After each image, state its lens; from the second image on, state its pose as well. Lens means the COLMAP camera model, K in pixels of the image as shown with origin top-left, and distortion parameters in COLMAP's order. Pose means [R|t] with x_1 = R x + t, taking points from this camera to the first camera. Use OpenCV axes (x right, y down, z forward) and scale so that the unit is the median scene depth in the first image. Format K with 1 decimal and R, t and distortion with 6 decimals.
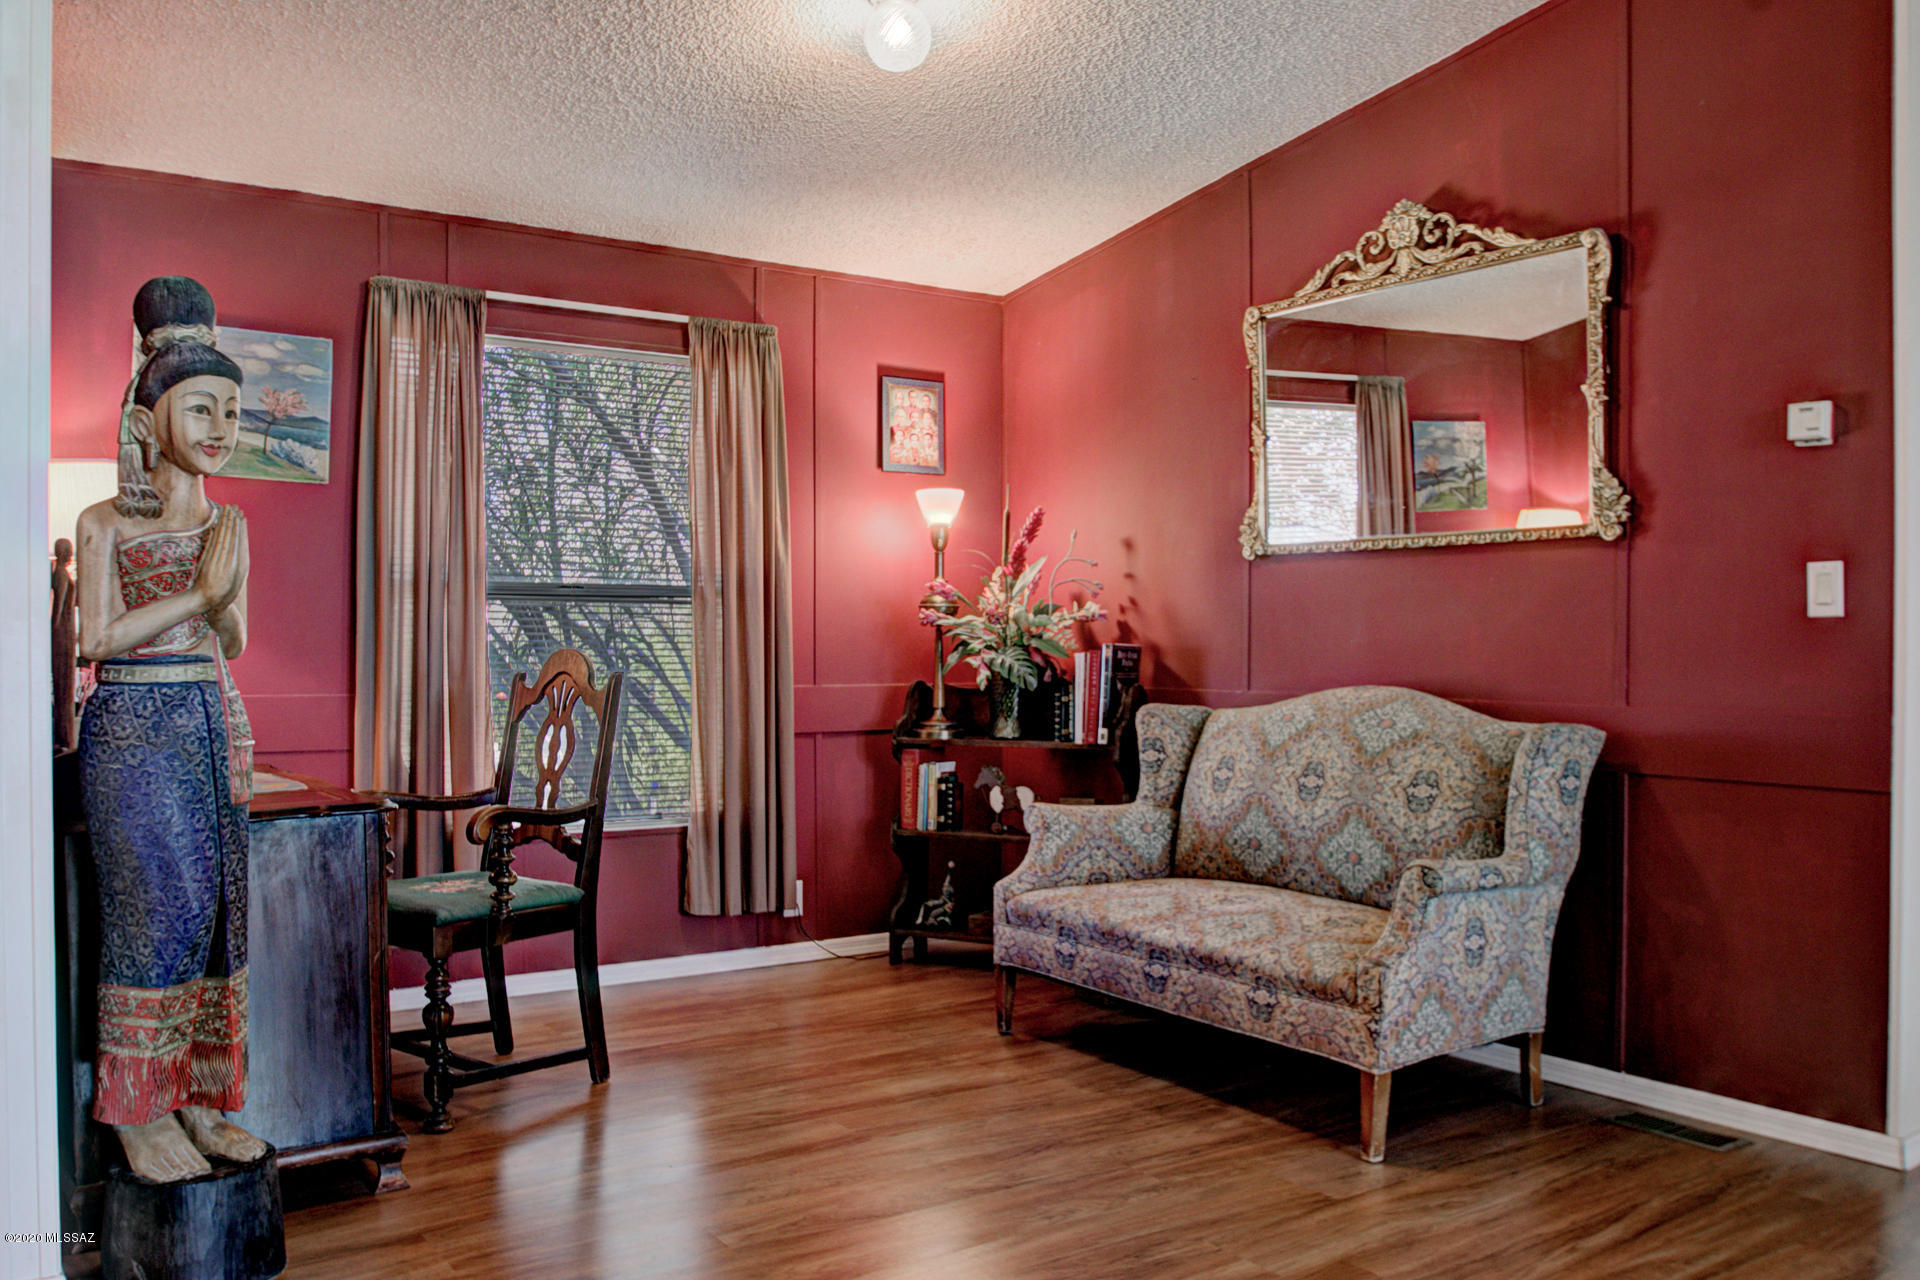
lens RADIAL K [[1598.7, 0, 959.6], [0, 1598.7, 640.6], [0, 0, 1]] dist [-0.043341, -0.003701]
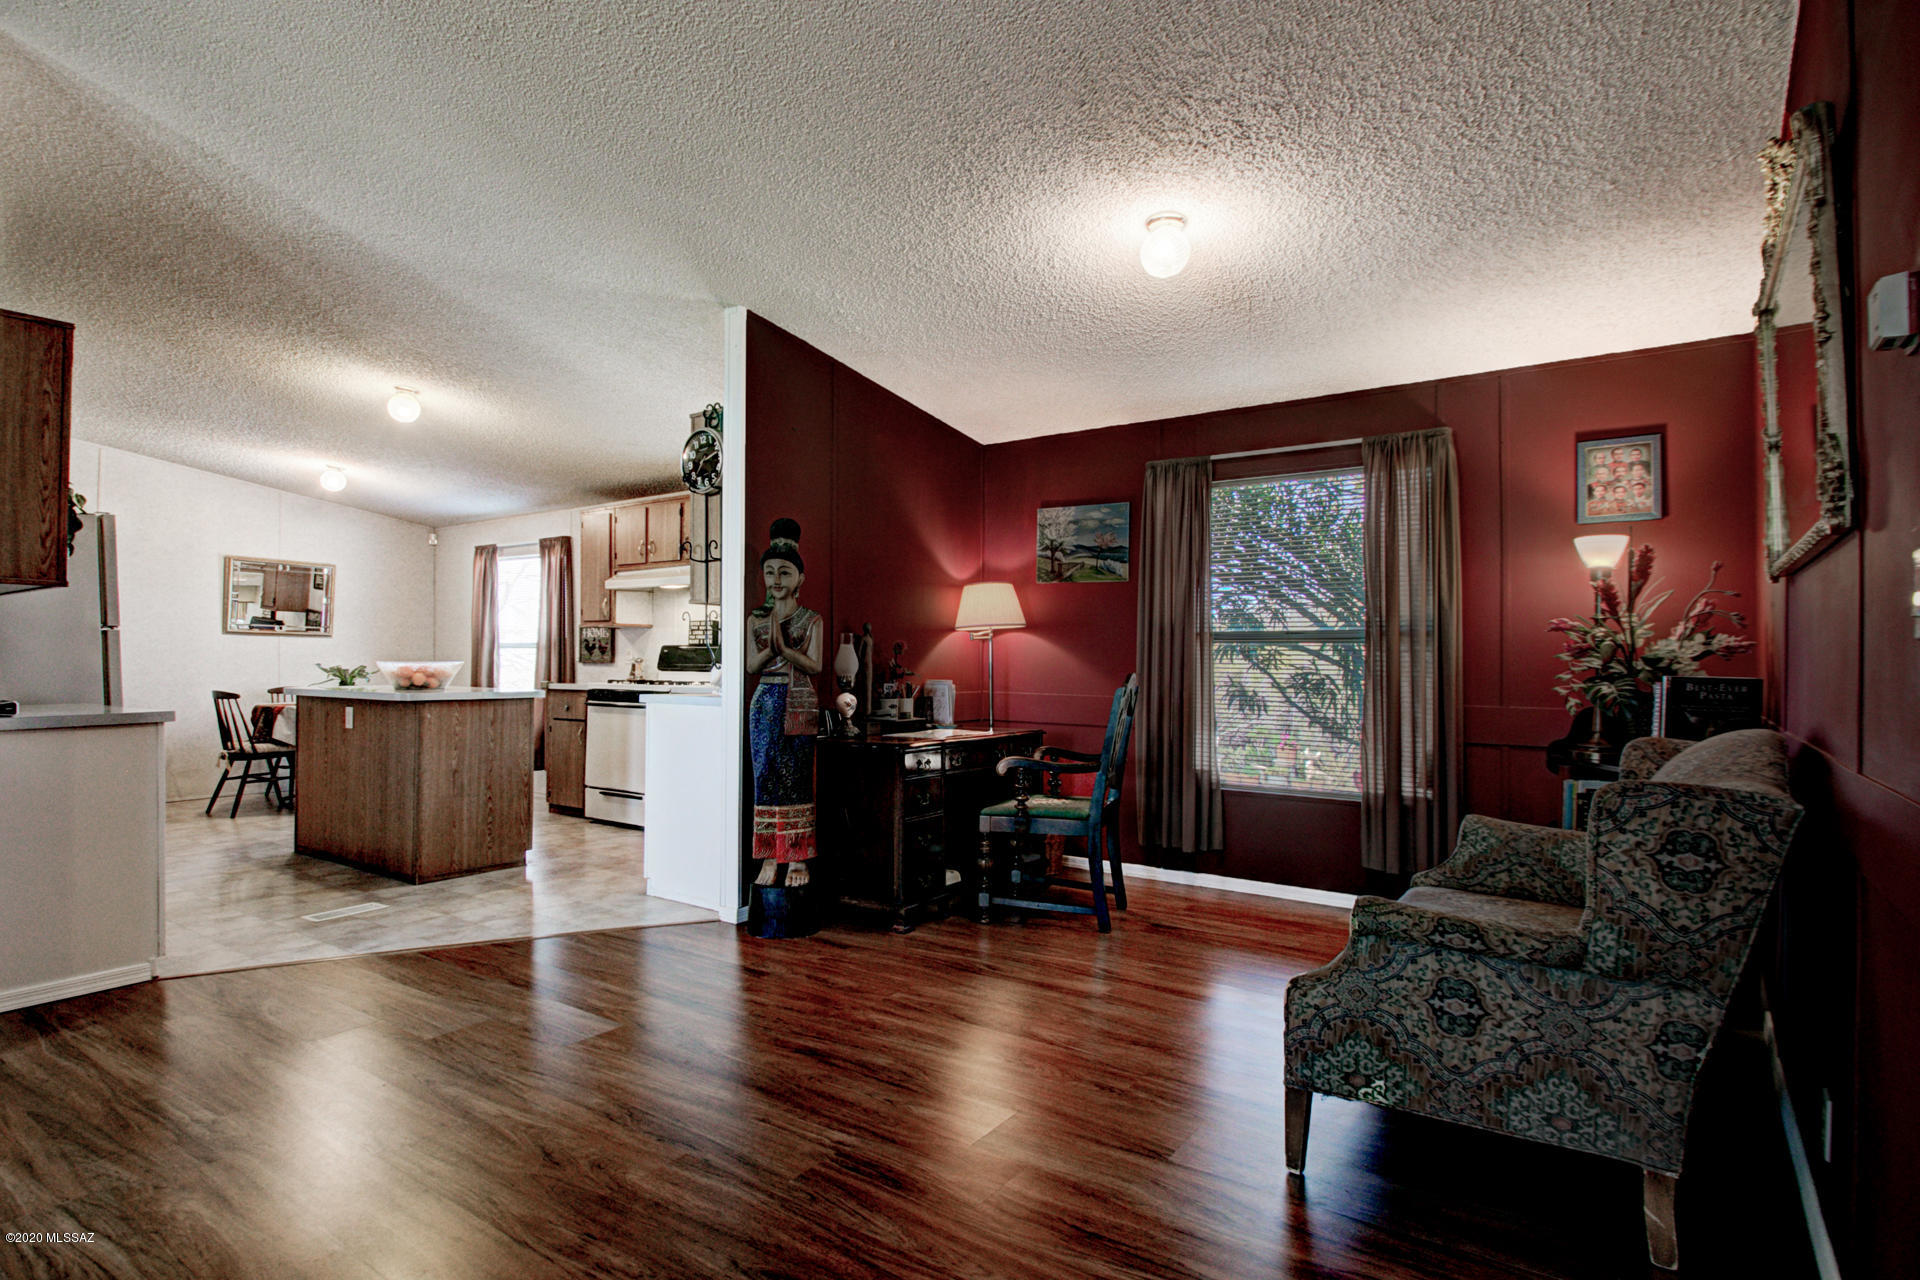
lens RADIAL K [[993.8, 0, 959.9], [0, 993.8, 646.7], [0, 0, 1]] dist [0.001171, -0.000254]
pose [[0.338823, -0.012918, -0.940761, 0.622618], [-0.006483, 0.999850, -0.016065, -0.004015], [0.940828, 0.011542, 0.338689, 0.438094]]
